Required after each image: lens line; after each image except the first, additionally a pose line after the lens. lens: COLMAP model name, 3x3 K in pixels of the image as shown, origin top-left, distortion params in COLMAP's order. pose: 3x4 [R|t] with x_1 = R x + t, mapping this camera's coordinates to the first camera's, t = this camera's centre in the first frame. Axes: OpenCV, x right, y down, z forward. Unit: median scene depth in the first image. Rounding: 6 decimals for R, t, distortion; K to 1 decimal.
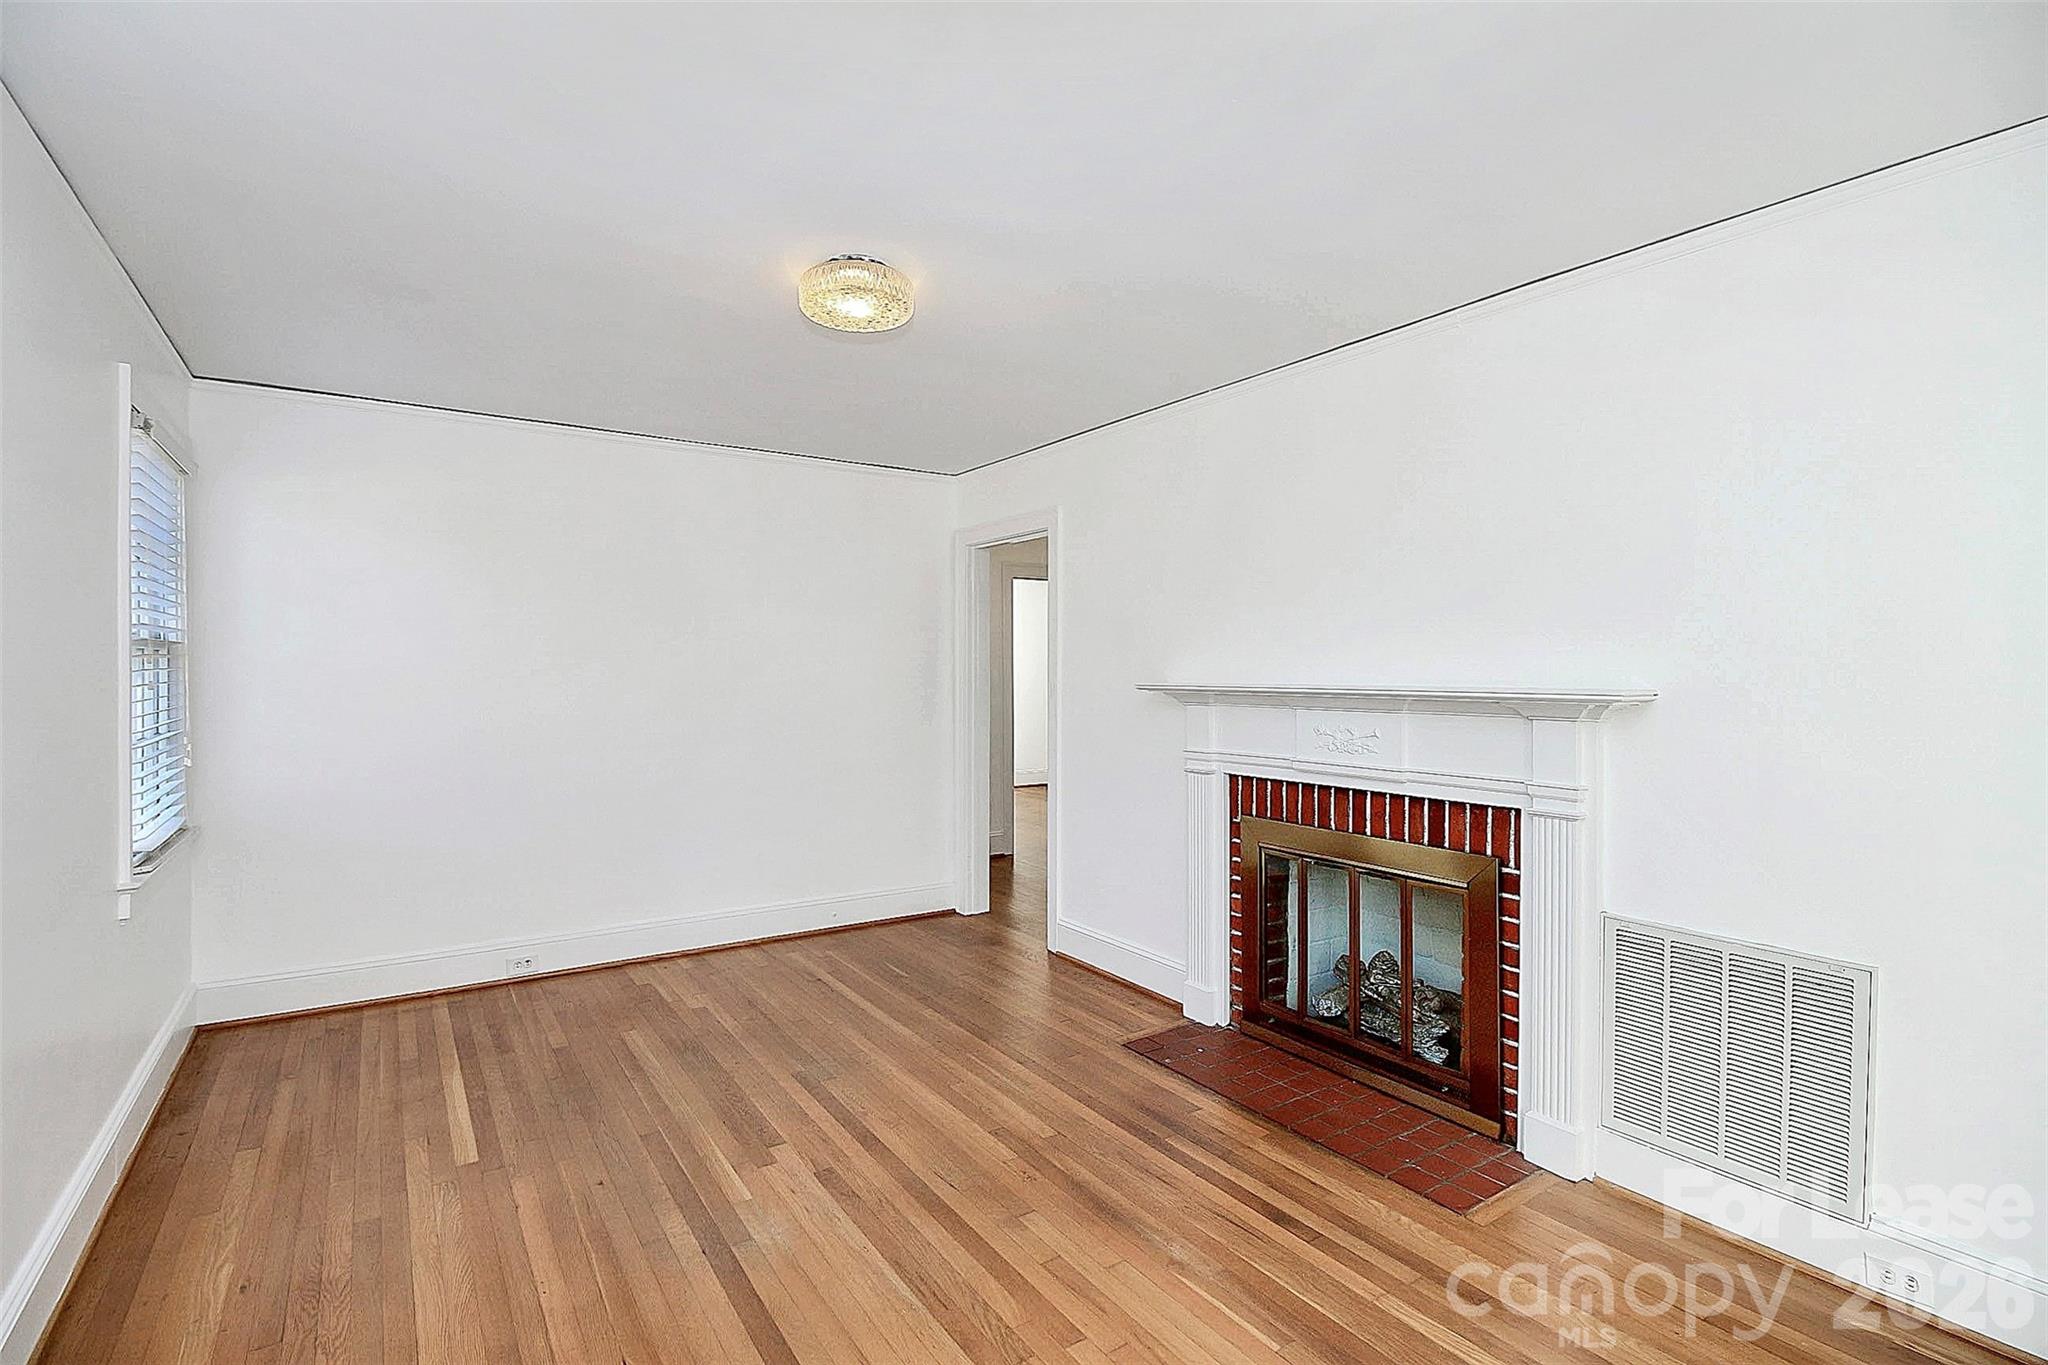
lens RADIAL K [[966.8, 0, 1010.0], [0, 966.8, 679.6], [0, 0, 1]] dist [-0.002098, -0.000728]
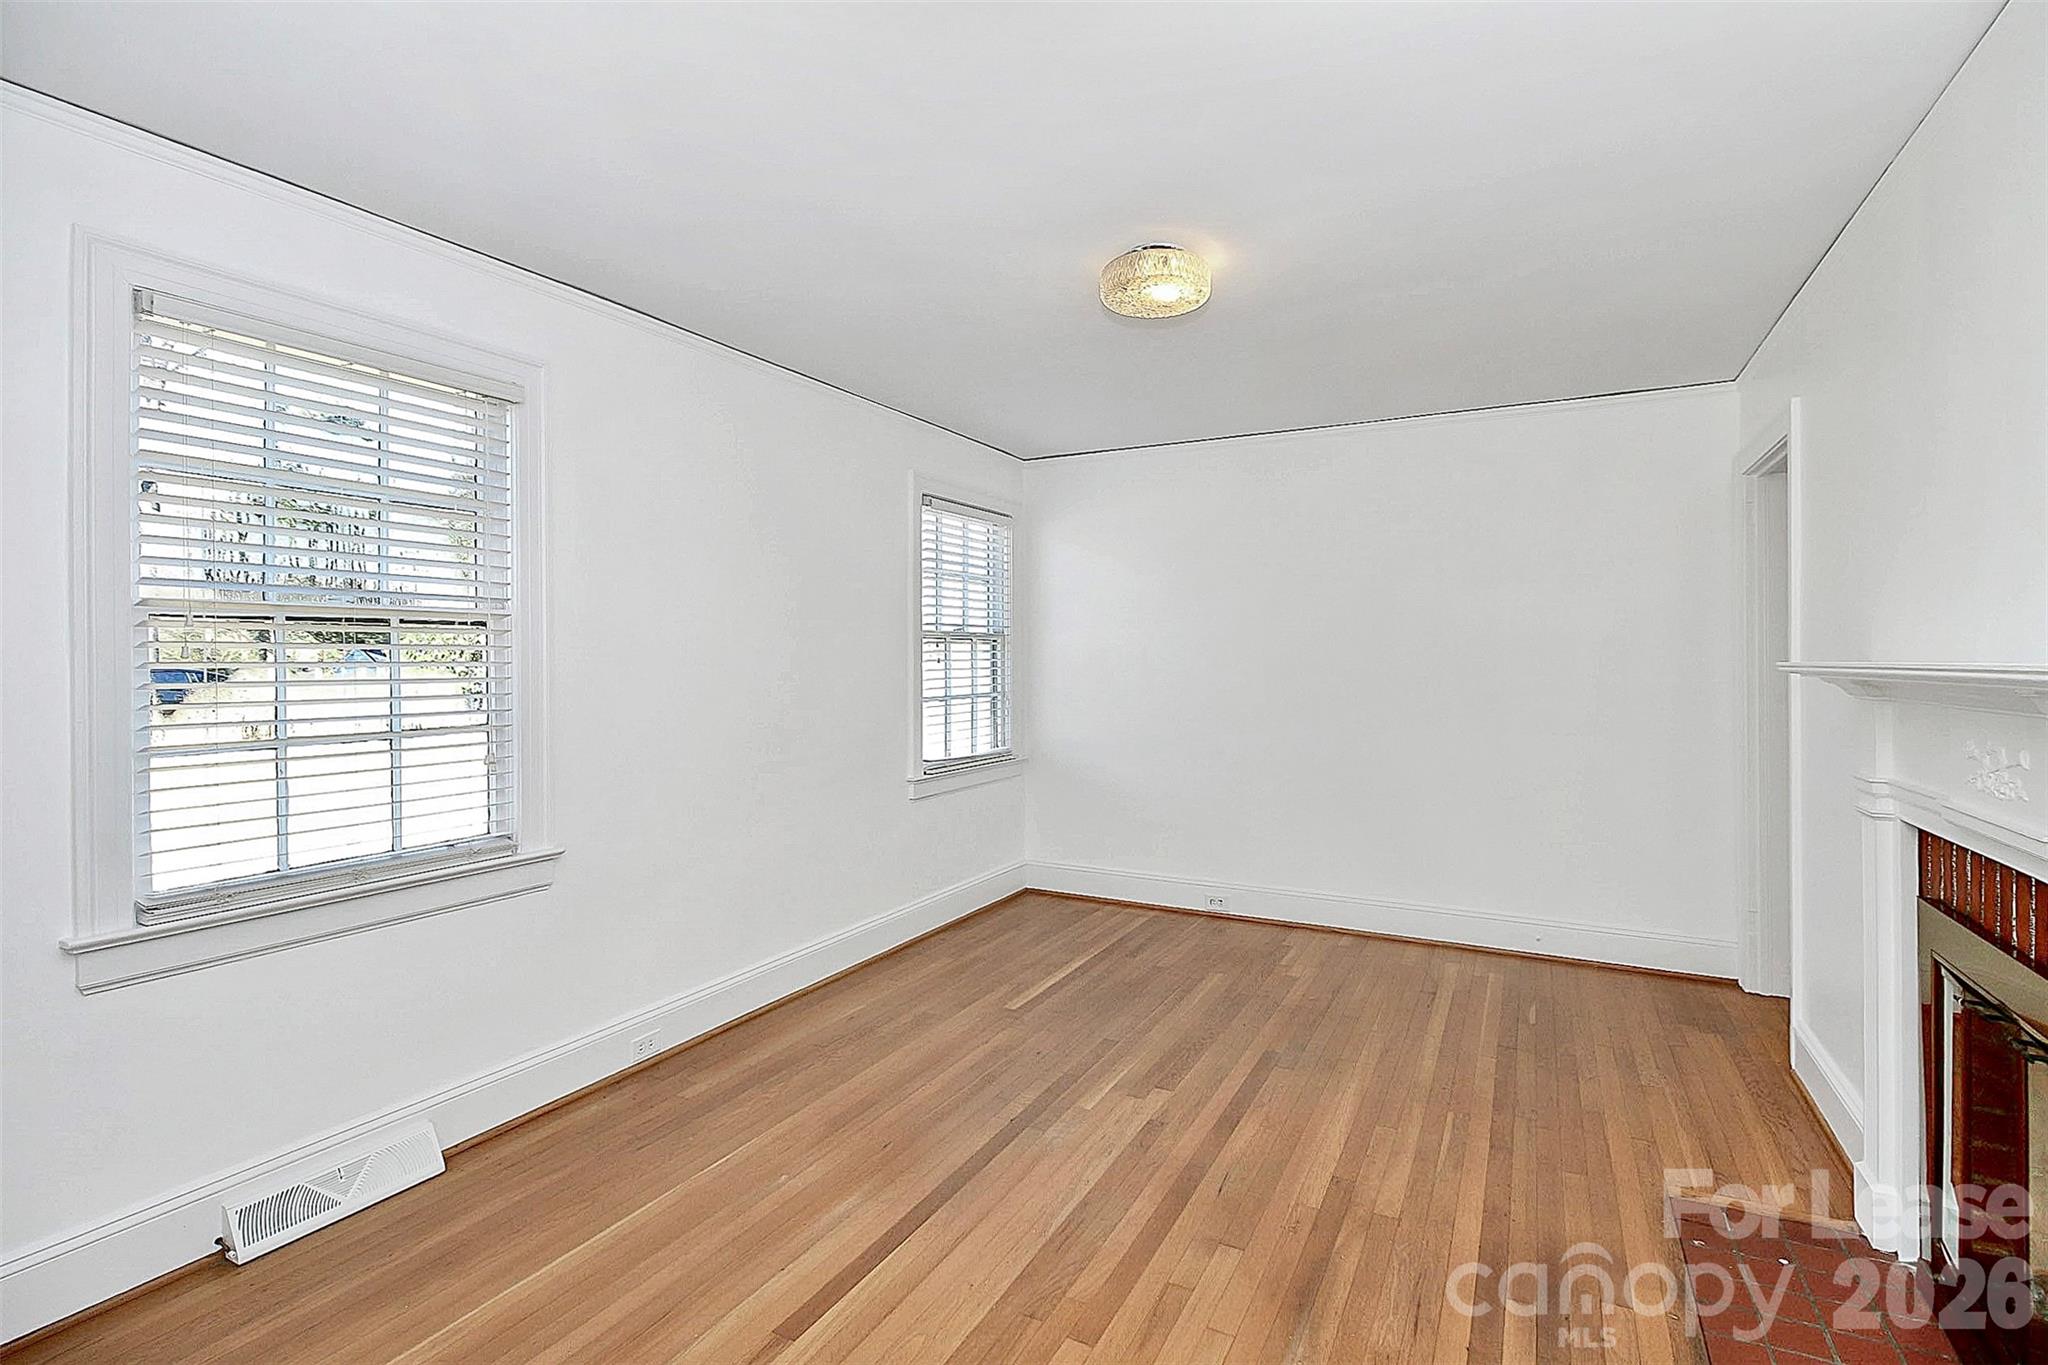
lens RADIAL K [[966.8, 0, 1022.0], [0, 966.8, 667.3], [0, 0, 1]] dist [-0.002098, -0.000728]
pose [[0.471279, 0.007046, -0.881956, 0.561822], [-0.012234, 0.999924, 0.001451, 0.014032], [0.881900, 0.010106, 0.471329, 0.317721]]
